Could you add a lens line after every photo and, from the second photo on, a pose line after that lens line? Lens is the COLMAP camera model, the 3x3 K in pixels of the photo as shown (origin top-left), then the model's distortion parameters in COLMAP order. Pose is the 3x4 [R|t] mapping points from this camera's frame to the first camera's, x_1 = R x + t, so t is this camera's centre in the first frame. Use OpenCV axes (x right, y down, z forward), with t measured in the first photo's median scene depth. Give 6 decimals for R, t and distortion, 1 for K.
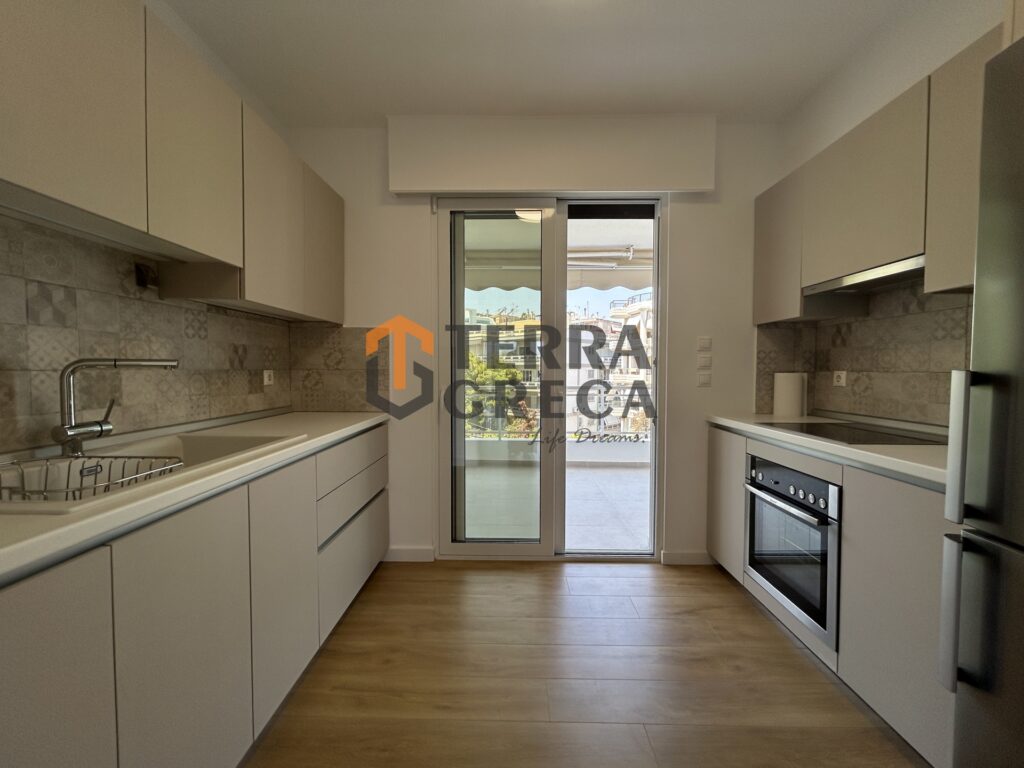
lens RADIAL K [[411.8, 0, 509.8], [0, 411.8, 381.1], [0, 0, 1]] dist [0.000367, 0.001644]
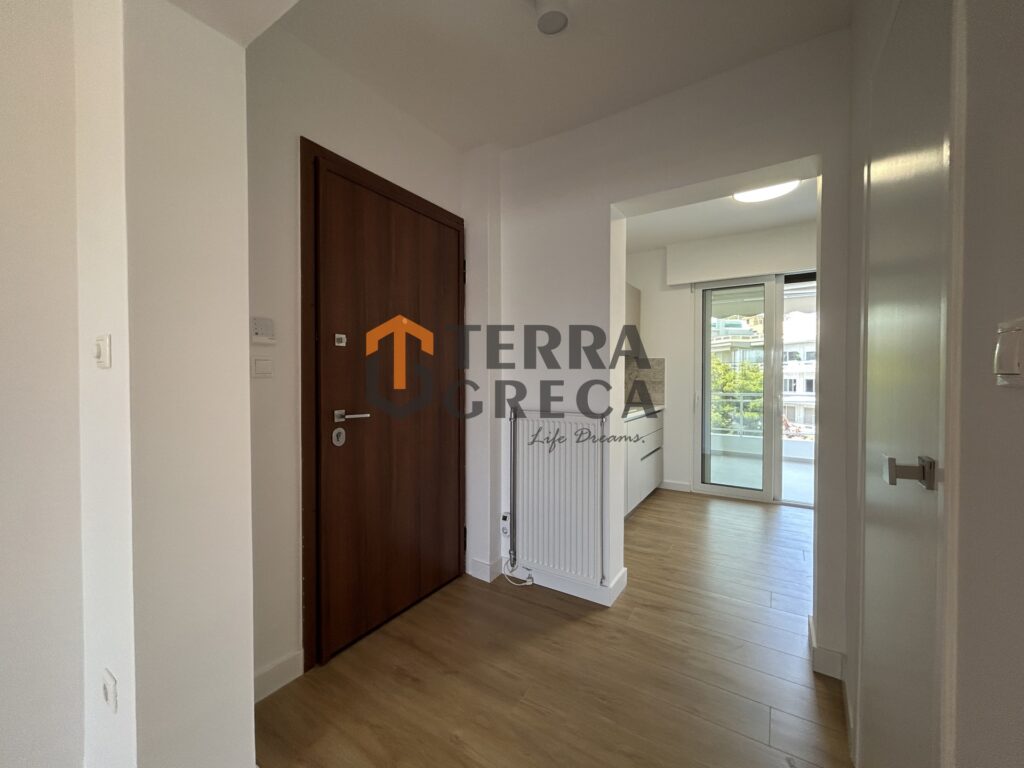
lens RADIAL K [[411.8, 0, 518.5], [0, 411.8, 381.3], [0, 0, 1]] dist [0.000367, 0.001644]
pose [[0.855144, 0.005893, -0.518356, 0.096570], [-0.015834, 0.999766, -0.014756, 0.009486], [0.518148, 0.020826, 0.855037, -0.894635]]
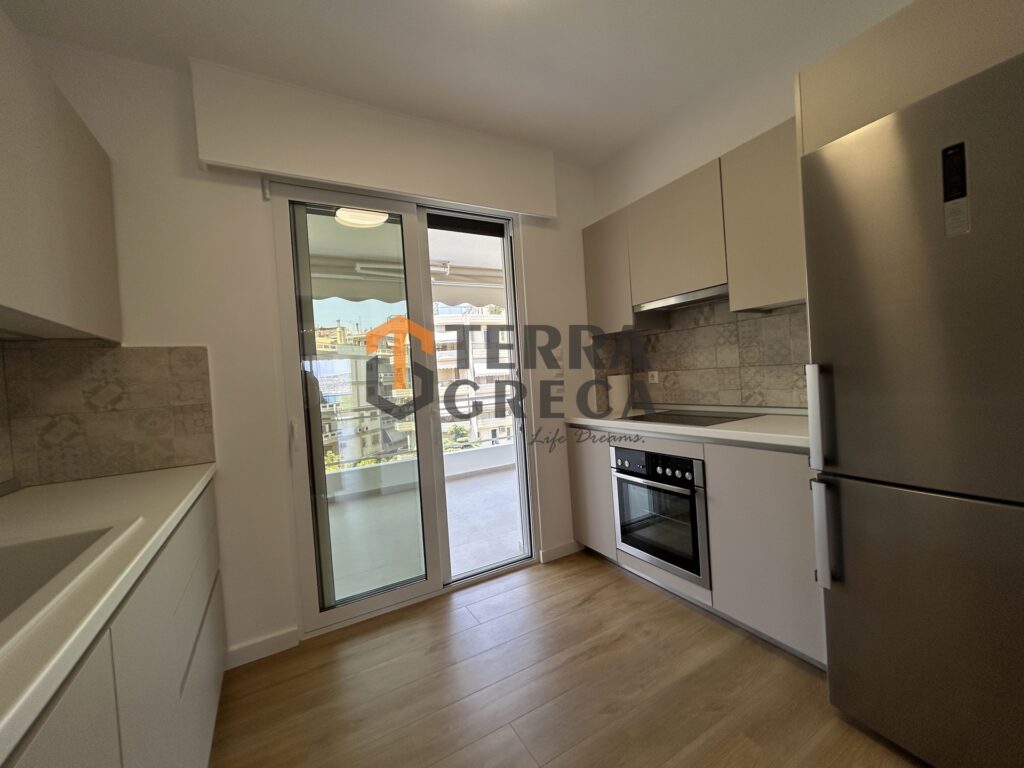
lens RADIAL K [[411.8, 0, 510.7], [0, 411.8, 381.8], [0, 0, 1]] dist [0.000367, 0.001644]
pose [[0.861442, -0.067224, 0.503387, -0.205260], [0.084537, 0.996353, -0.011613, -0.013745], [-0.500770, 0.052559, 0.863983, 0.108187]]
